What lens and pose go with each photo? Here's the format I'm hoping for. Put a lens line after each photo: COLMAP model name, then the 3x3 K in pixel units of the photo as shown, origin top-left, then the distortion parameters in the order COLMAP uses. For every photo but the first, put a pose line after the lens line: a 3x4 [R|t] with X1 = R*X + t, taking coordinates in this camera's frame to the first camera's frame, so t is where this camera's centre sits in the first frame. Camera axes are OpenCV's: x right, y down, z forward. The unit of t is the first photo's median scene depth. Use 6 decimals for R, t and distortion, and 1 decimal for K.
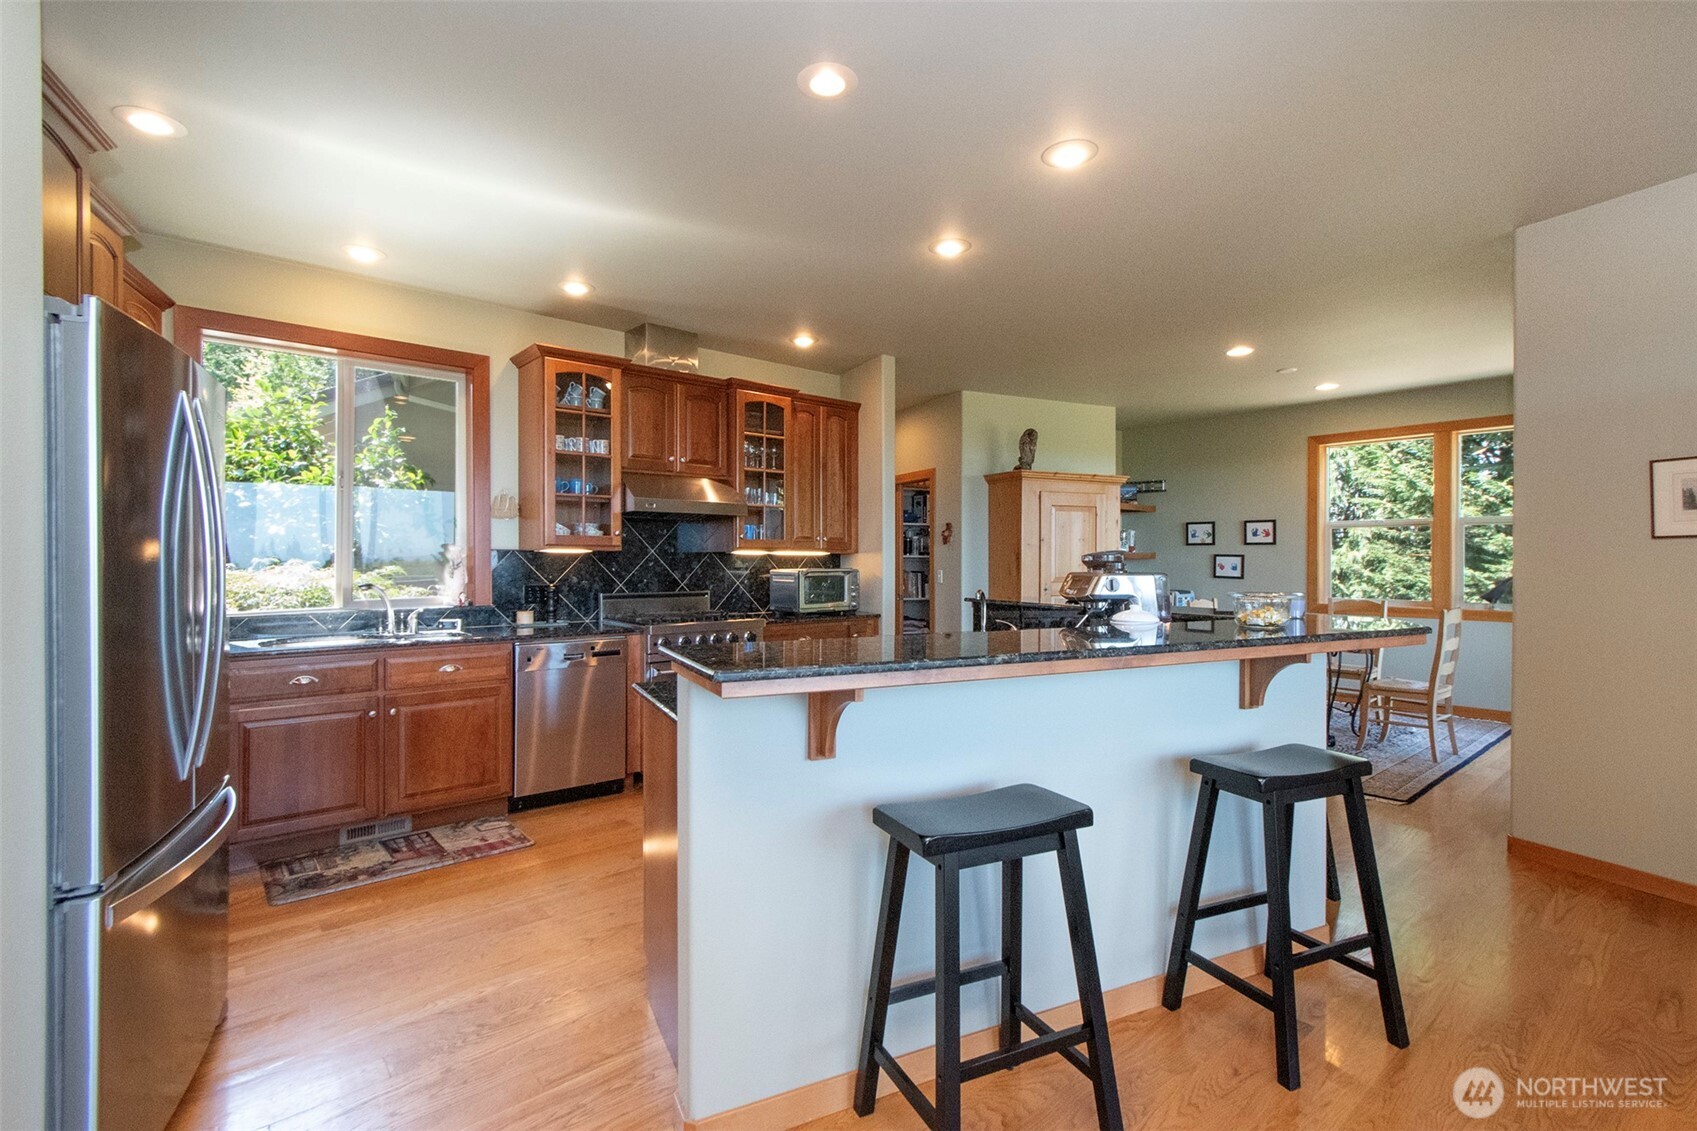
lens RADIAL K [[771.4, 0, 833.7], [0, 771.4, 569.5], [0, 0, 1]] dist [0.003367, 0.000146]
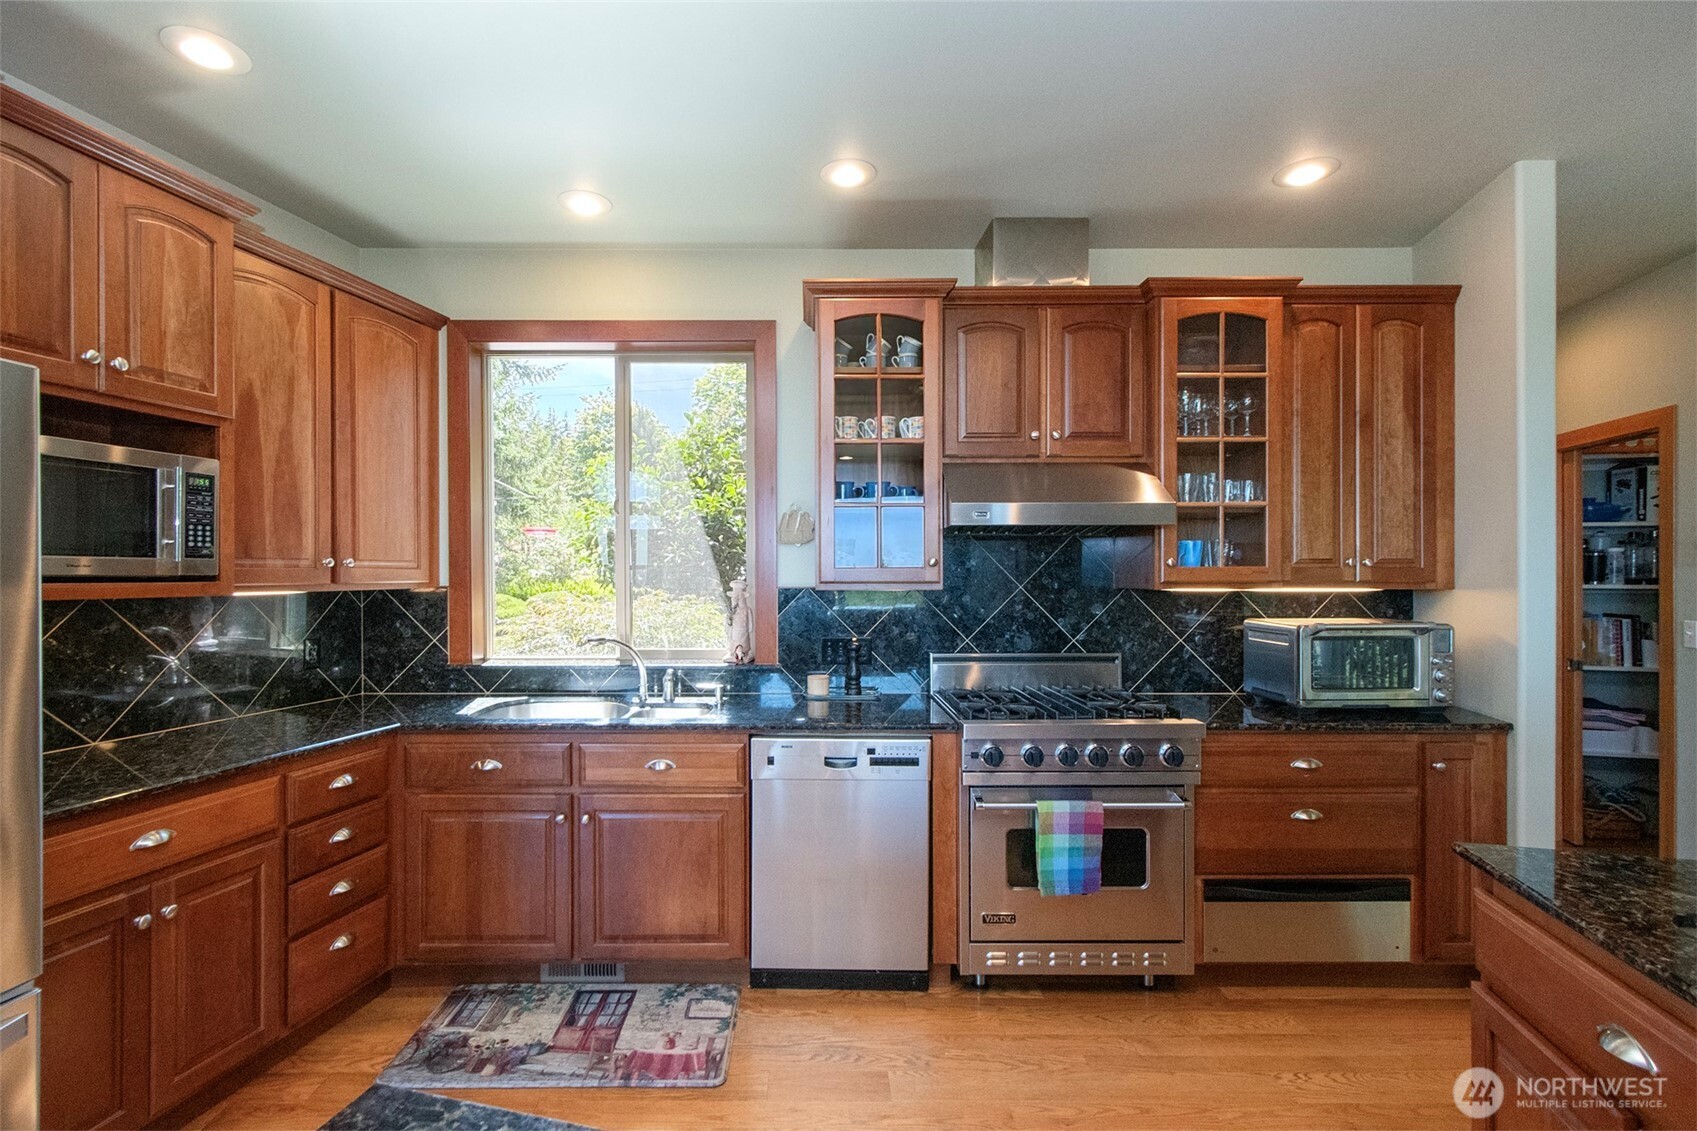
lens RADIAL K [[771.4, 0, 805.9], [0, 771.4, 580.1], [0, 0, 1]] dist [0.003367, 0.000146]
pose [[0.767290, 0.001573, -0.641298, 0.034709], [-0.004988, 0.999981, -0.003515, -0.026209], [0.641281, 0.005896, 0.767284, 0.397564]]
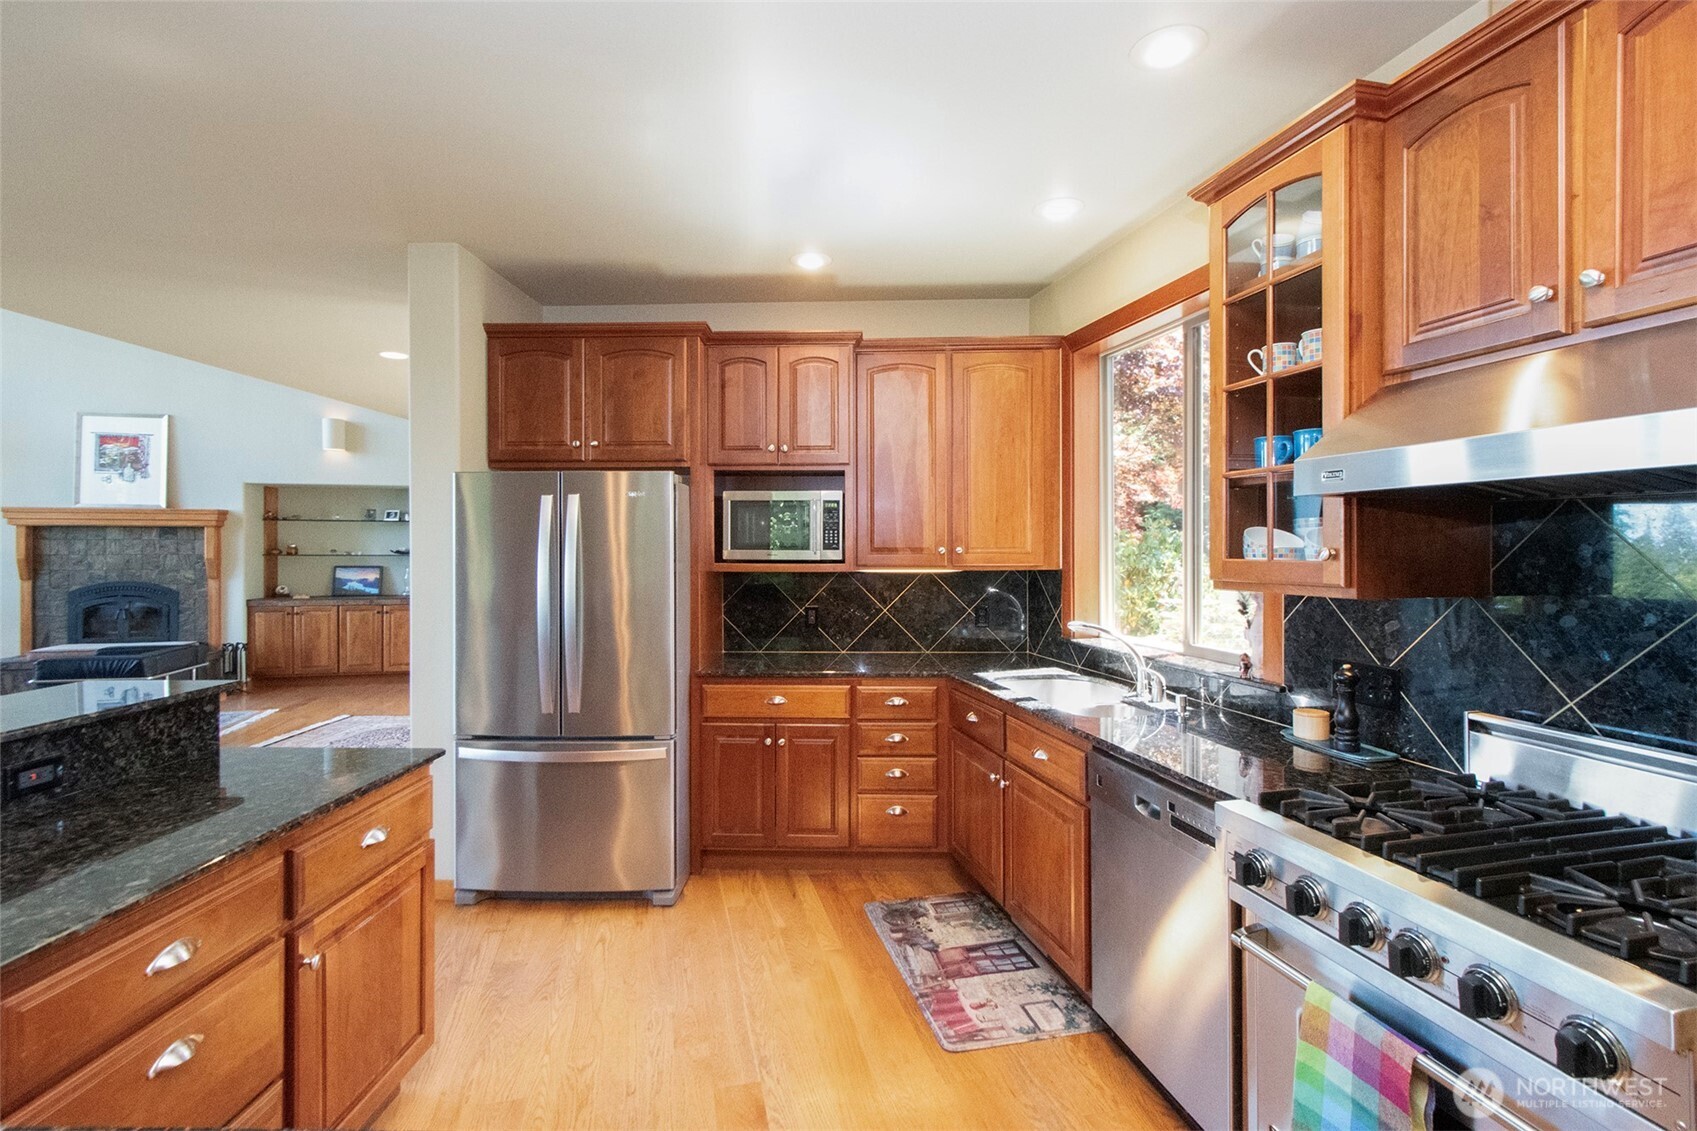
lens RADIAL K [[771.4, 0, 834.8], [0, 771.4, 553.2], [0, 0, 1]] dist [0.003367, 0.000146]
pose [[-0.442671, 0.005631, -0.896666, 0.154120], [-0.010688, 0.999876, 0.011556, -0.042846], [0.896620, 0.014699, -0.442556, 0.822706]]
